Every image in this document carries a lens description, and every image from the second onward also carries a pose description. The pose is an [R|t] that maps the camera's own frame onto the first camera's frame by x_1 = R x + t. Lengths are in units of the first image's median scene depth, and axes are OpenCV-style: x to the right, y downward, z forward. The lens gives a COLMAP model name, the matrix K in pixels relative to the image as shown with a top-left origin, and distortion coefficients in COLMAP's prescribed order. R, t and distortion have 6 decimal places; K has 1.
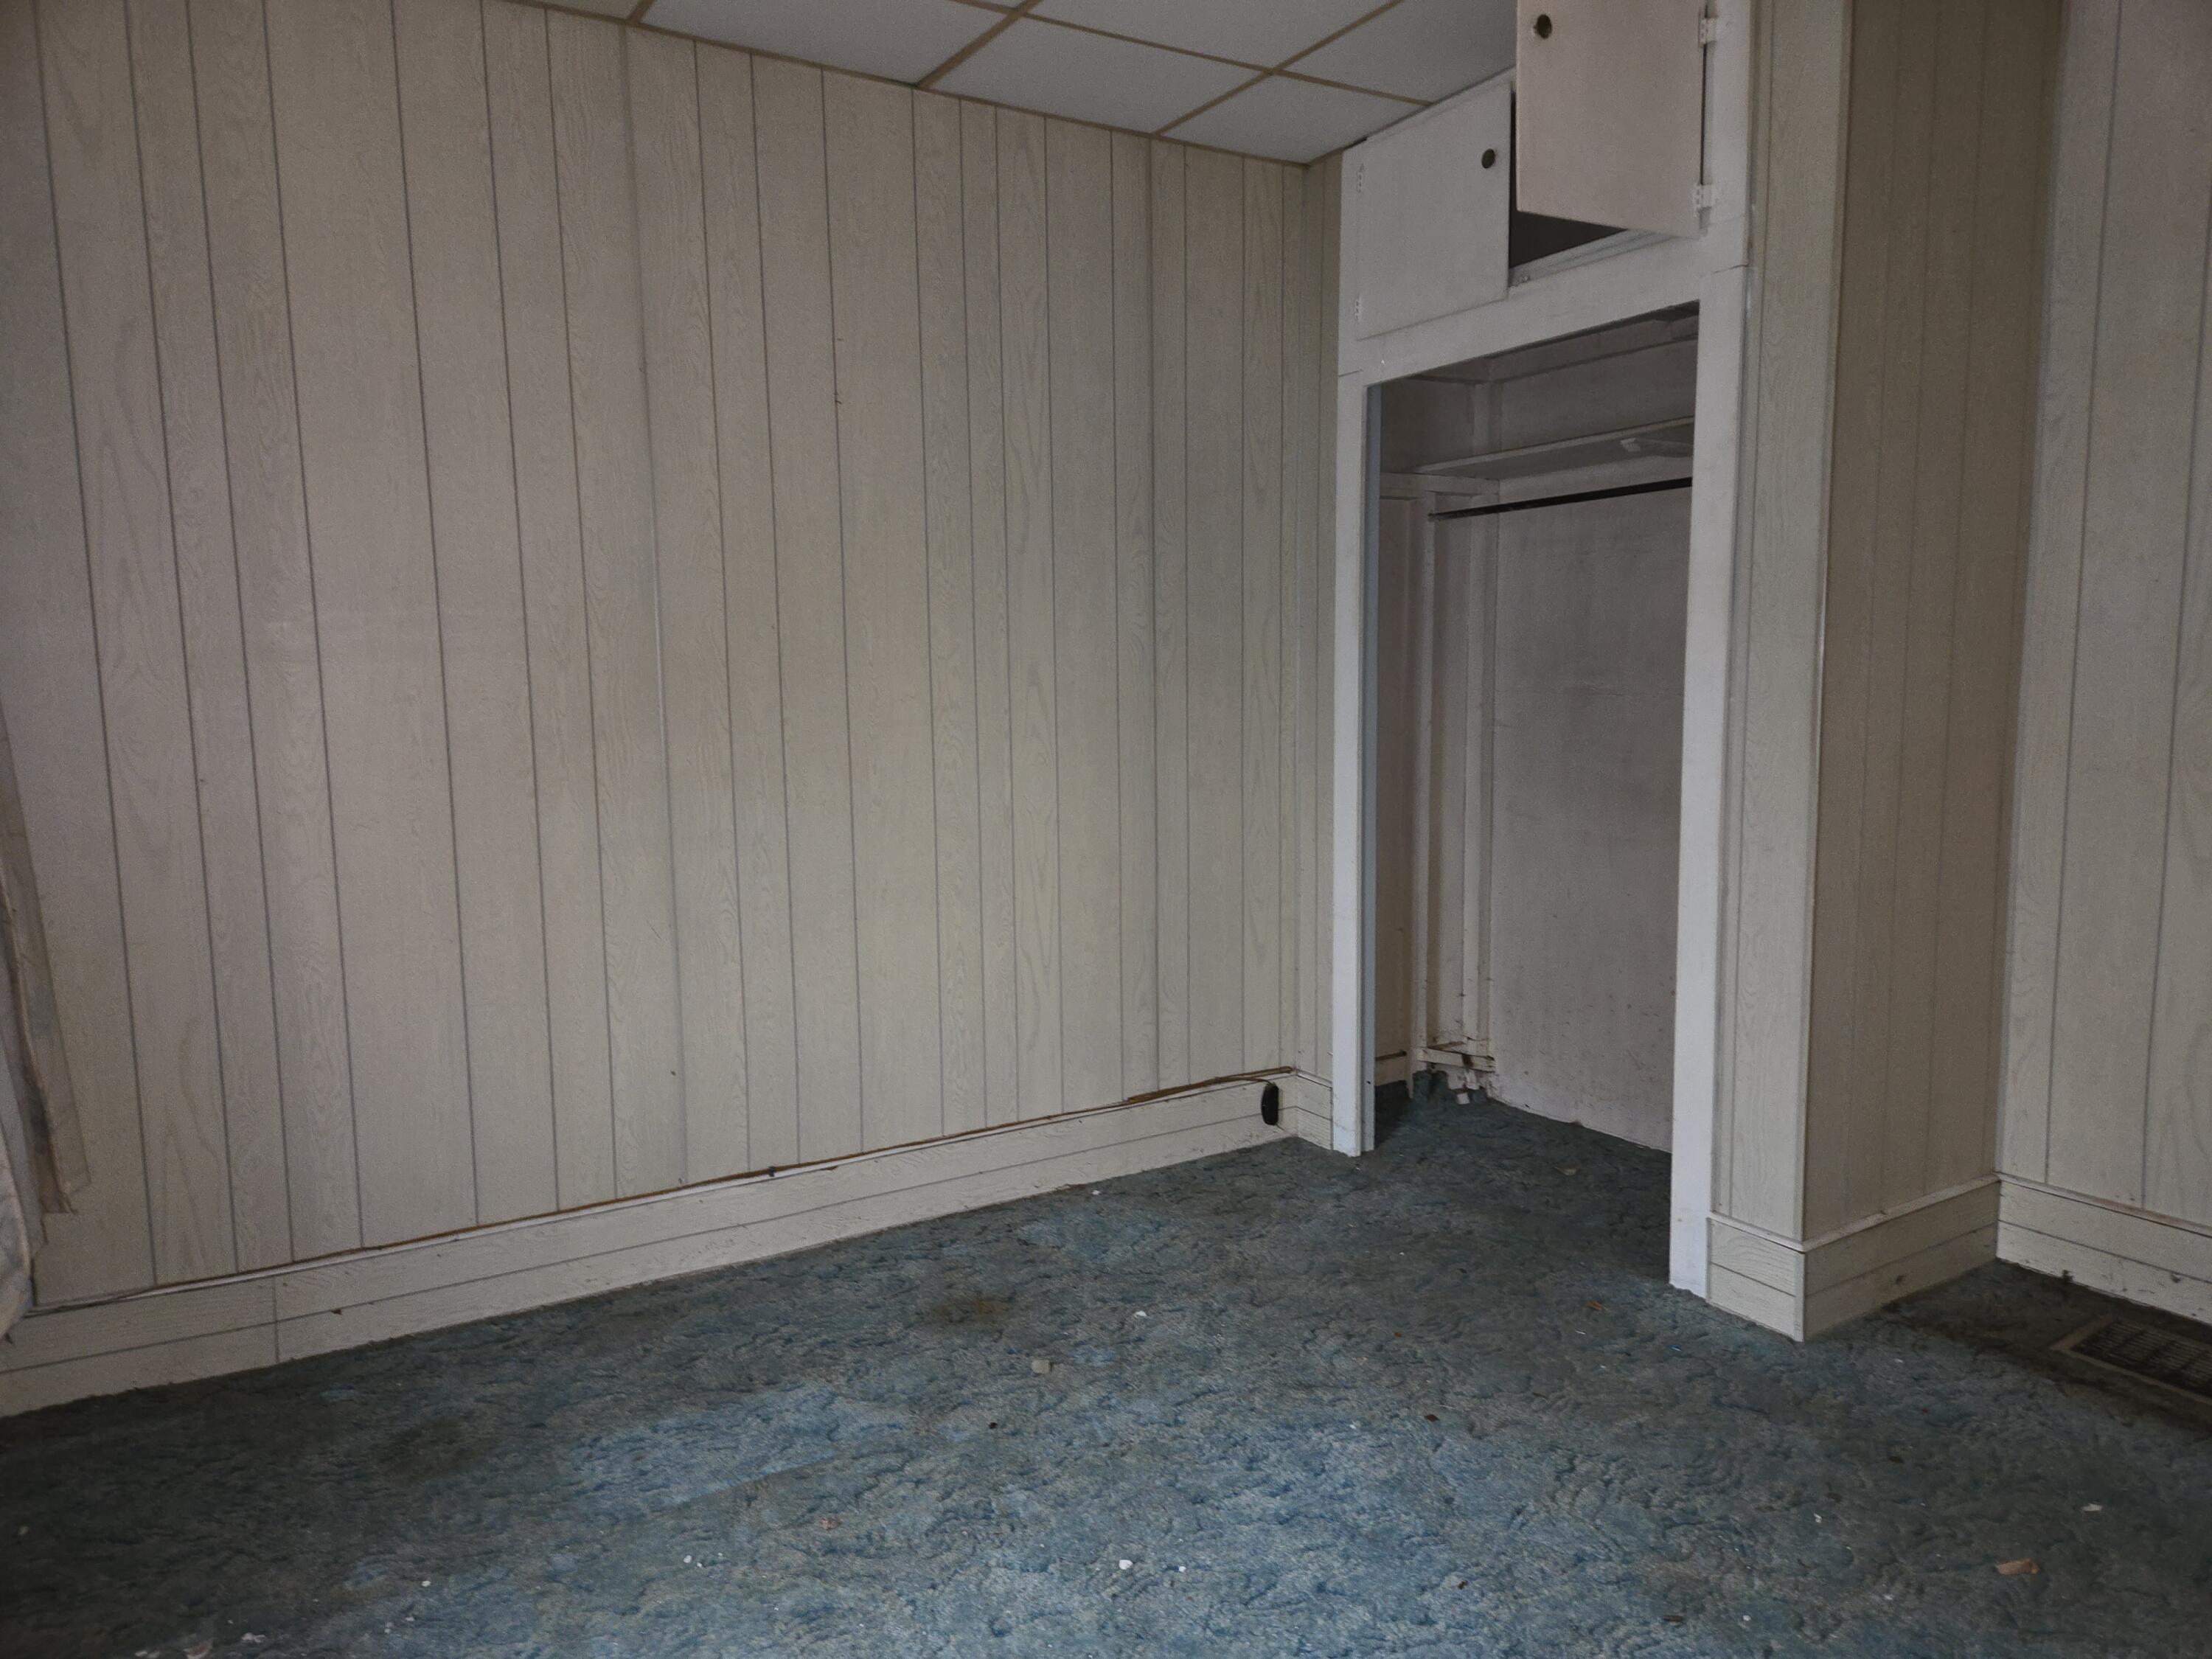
lens RADIAL K [[1481.5, 0, 1111.3], [0, 1481.5, 831.5], [0, 0, 1]] dist [0.032467, -0.003421]
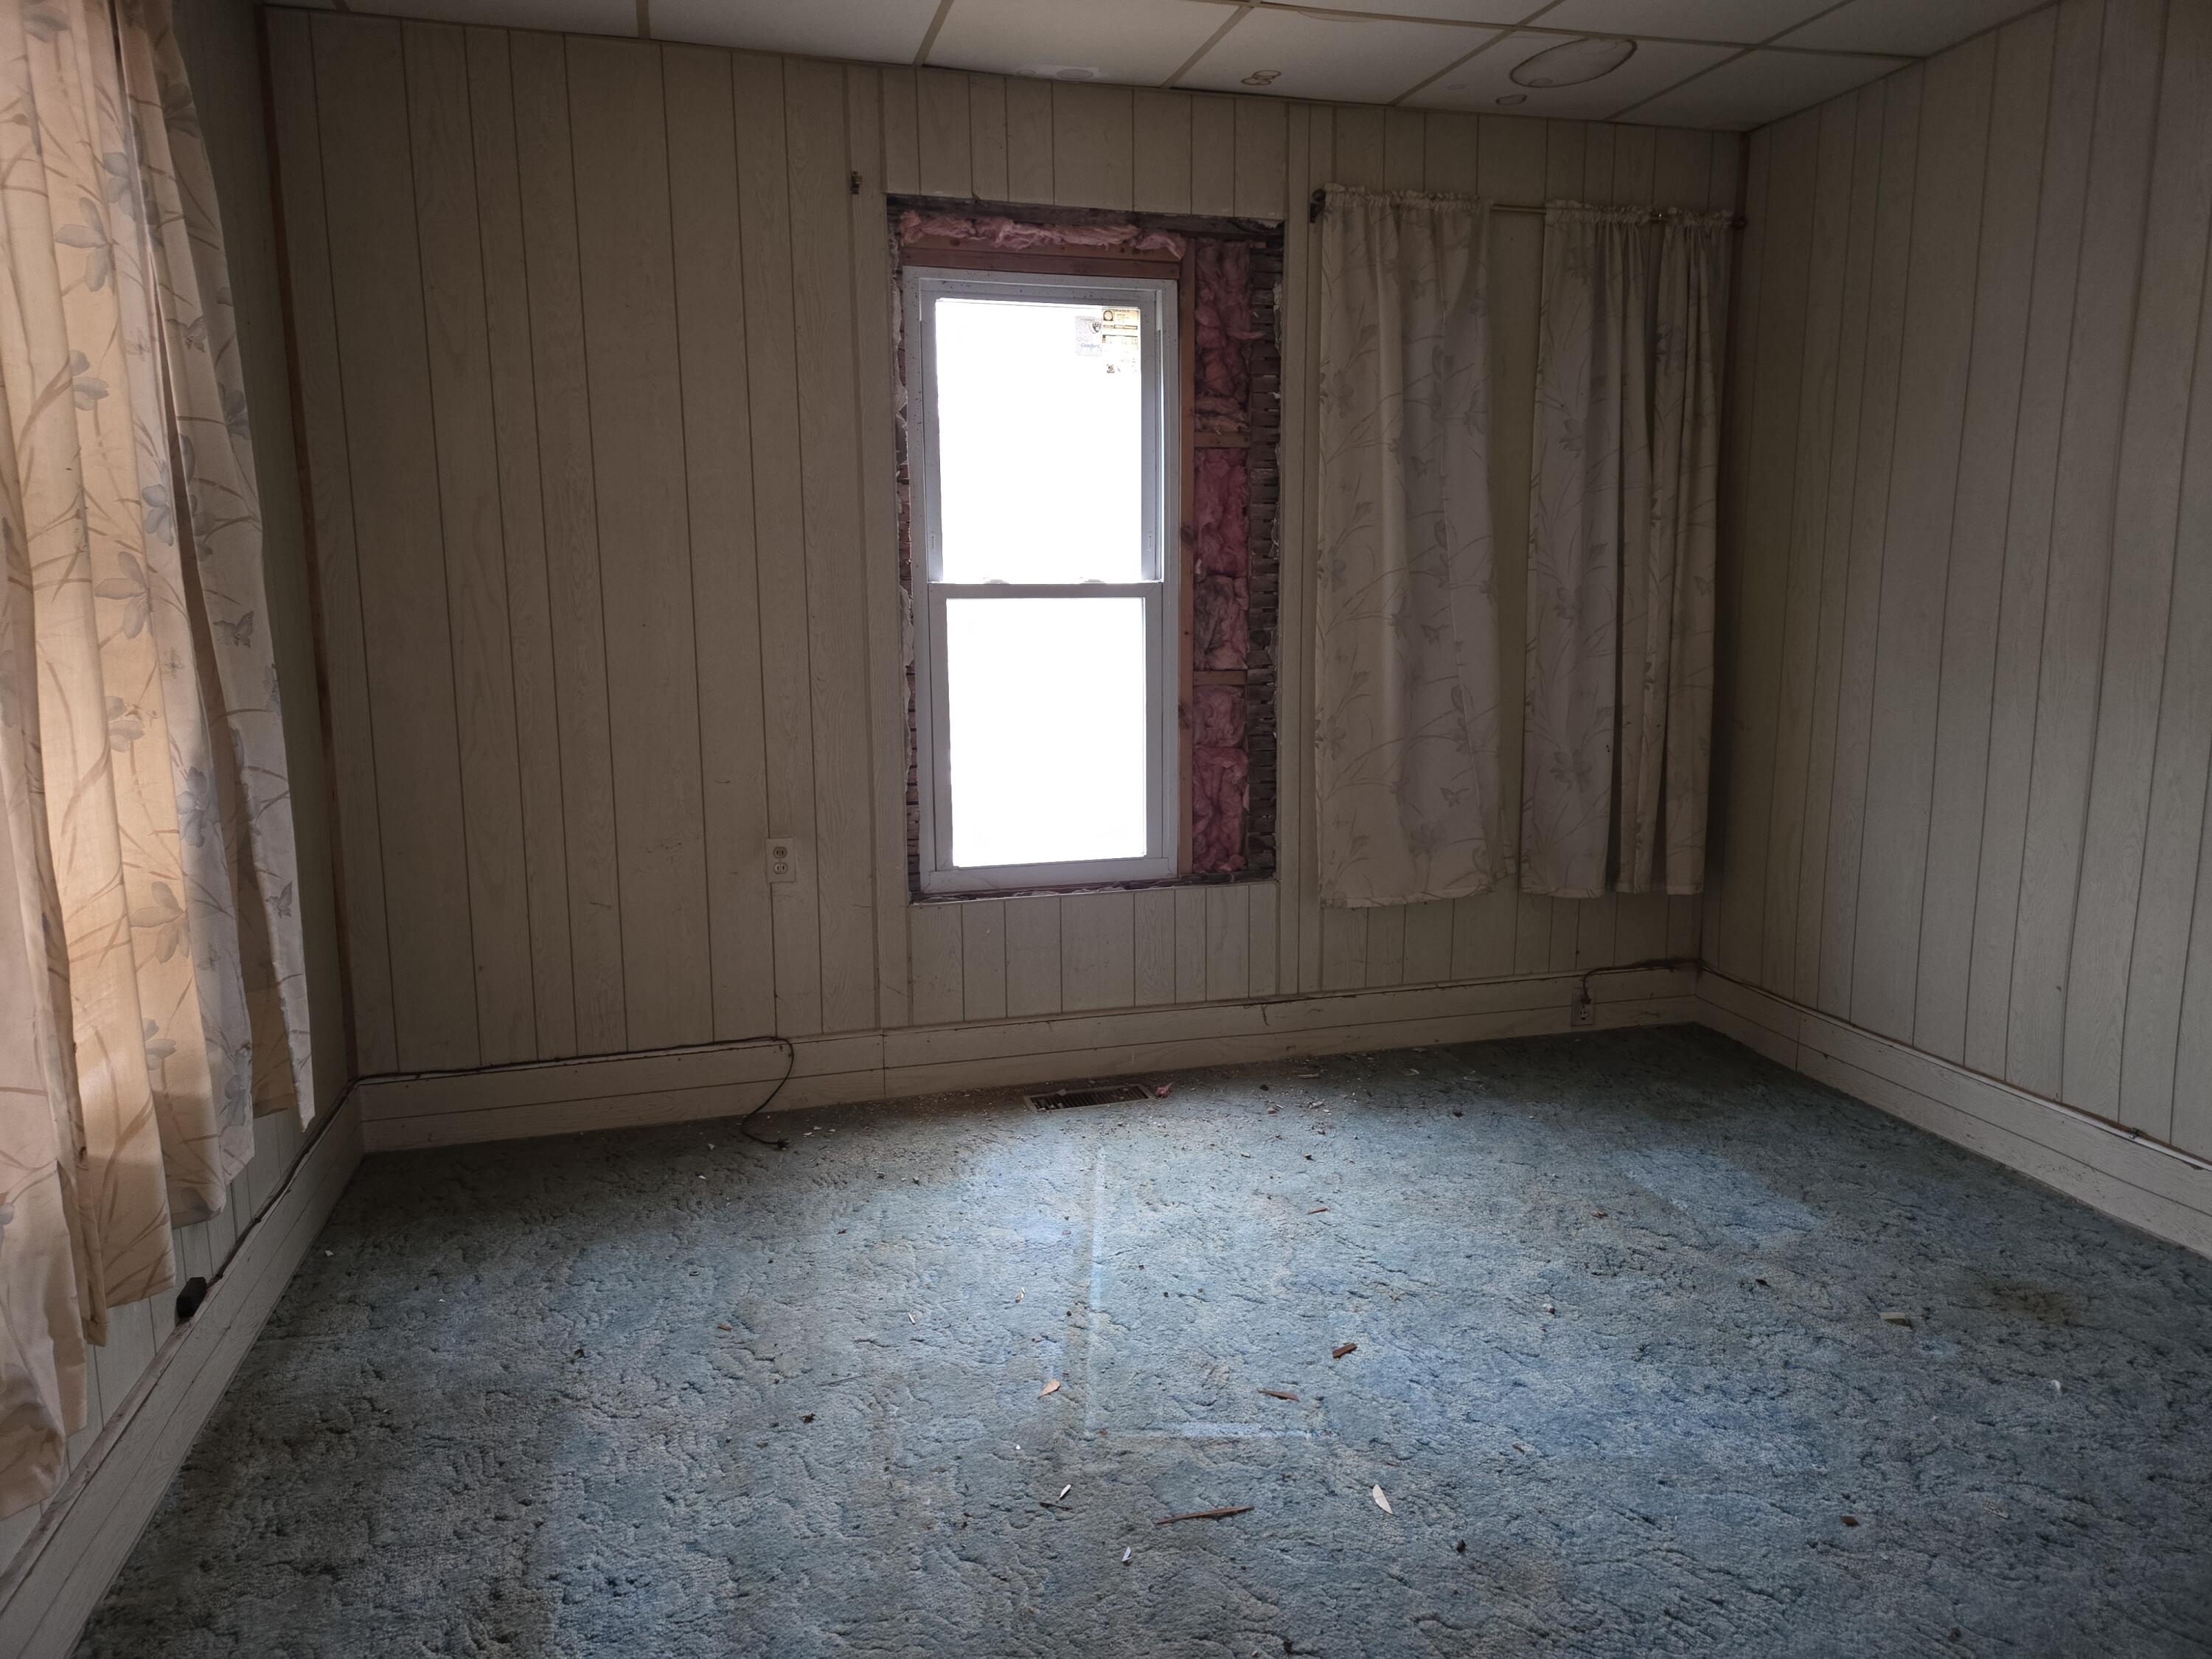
lens RADIAL K [[1481.5, 0, 1108.7], [0, 1481.5, 824.9], [0, 0, 1]] dist [0.032467, -0.003421]
pose [[-0.278810, 0.162837, -0.946440, 0.991835], [-0.109252, 0.973744, 0.199719, -0.096738], [0.954112, 0.159084, -0.253699, 0.716004]]
